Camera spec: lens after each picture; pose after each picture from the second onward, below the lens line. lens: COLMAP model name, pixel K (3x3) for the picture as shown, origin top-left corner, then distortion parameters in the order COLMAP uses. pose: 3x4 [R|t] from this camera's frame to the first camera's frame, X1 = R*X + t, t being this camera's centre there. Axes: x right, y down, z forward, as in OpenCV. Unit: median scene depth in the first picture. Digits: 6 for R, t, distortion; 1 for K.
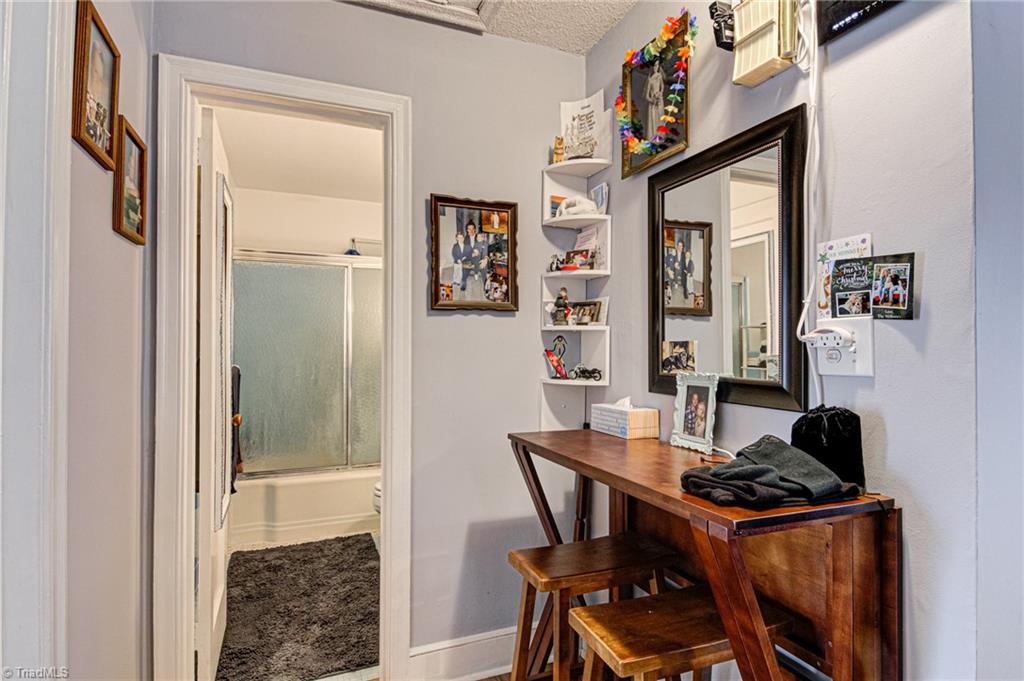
lens RADIAL K [[540.7, 0, 509.4], [0, 540.7, 341.2], [0, 0, 1]] dist [0.003202, -0.009683]
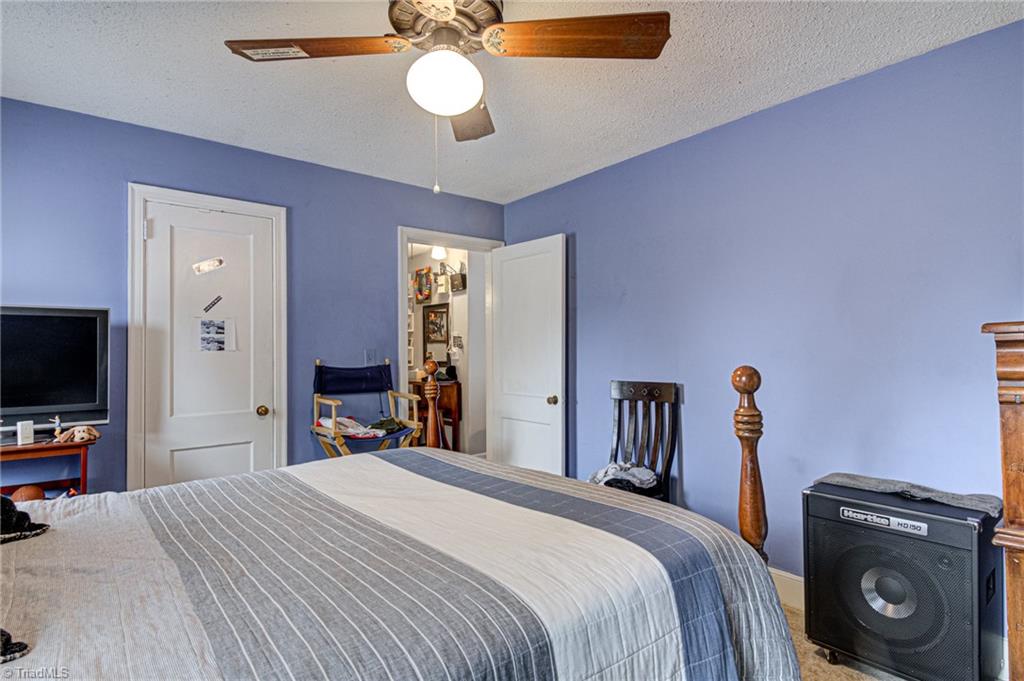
lens RADIAL K [[540.7, 0, 512.1], [0, 540.7, 343.5], [0, 0, 1]] dist [0.003202, -0.009683]
pose [[0.955091, -0.008612, 0.296189, -0.278391], [0.009552, 0.999953, -0.001727, -0.052700], [-0.296160, 0.004479, 0.955128, -3.004809]]
